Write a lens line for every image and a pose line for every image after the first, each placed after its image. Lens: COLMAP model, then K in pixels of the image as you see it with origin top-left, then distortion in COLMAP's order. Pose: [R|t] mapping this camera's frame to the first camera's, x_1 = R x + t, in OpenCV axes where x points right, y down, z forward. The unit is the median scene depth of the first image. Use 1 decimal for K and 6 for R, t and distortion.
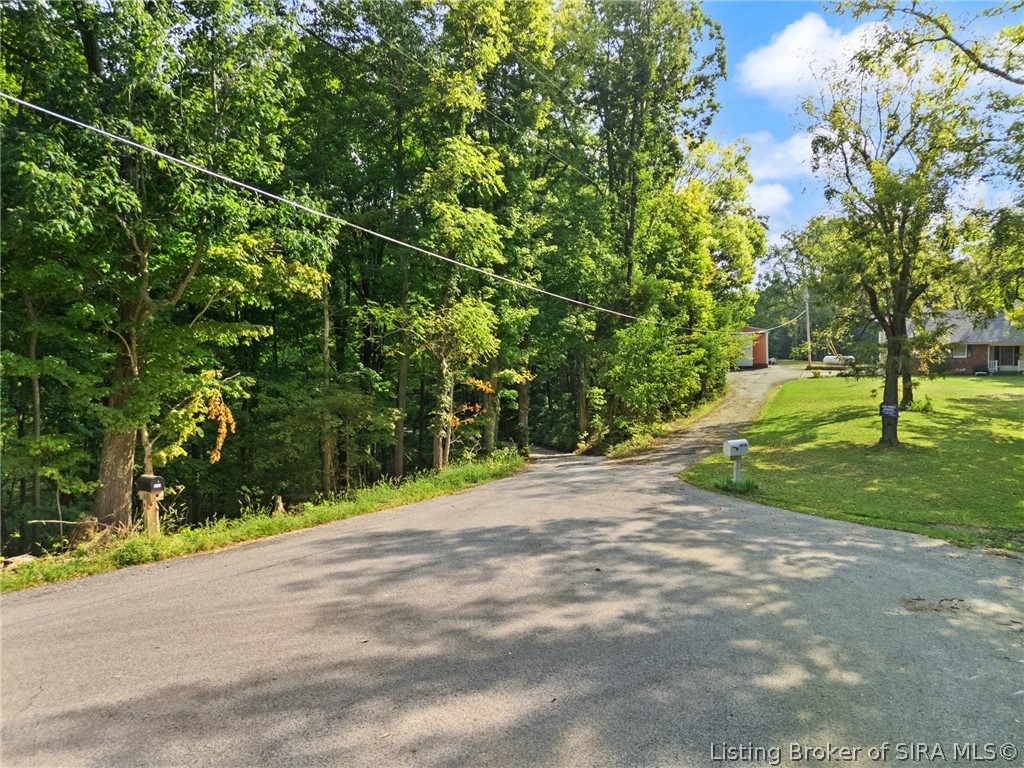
lens RADIAL K [[746.6, 0, 515.8], [0, 746.6, 389.5], [0, 0, 1]] dist [0.068688, -0.057703]
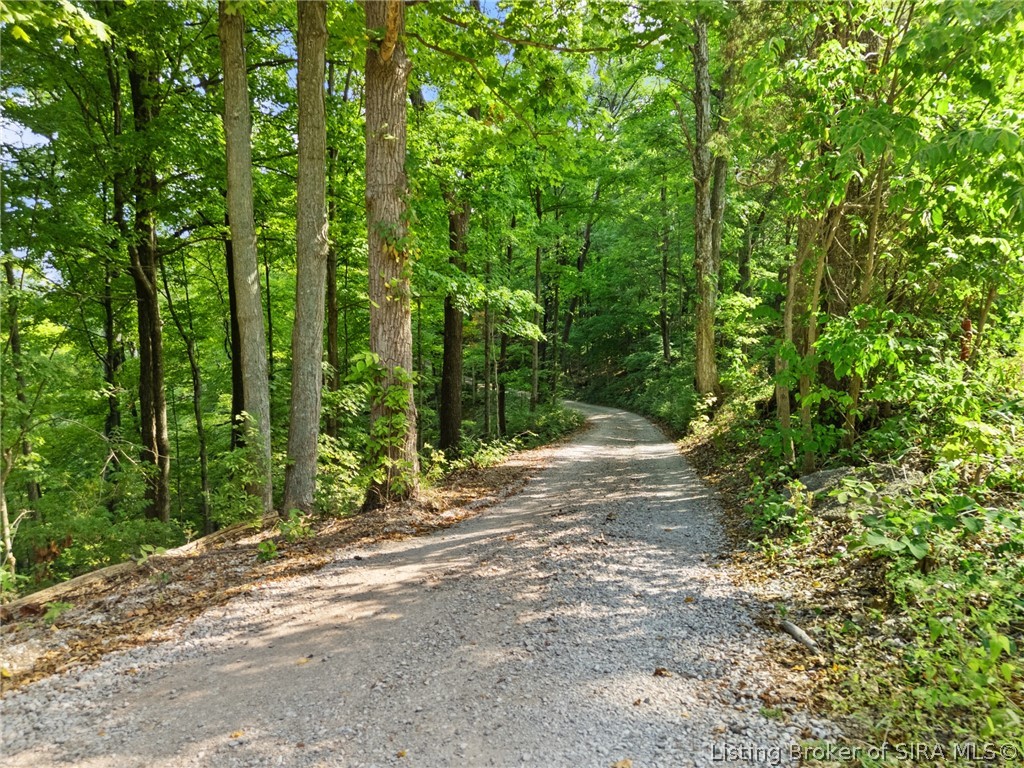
lens RADIAL K [[746.6, 0, 515.8], [0, 746.6, 389.5], [0, 0, 1]] dist [0.068688, -0.057703]
pose [[0.981417, 0.006722, -0.191770, 0.066884], [0.003489, 0.998596, 0.052858, 0.031238], [0.191856, -0.052545, 0.980015, 0.565576]]
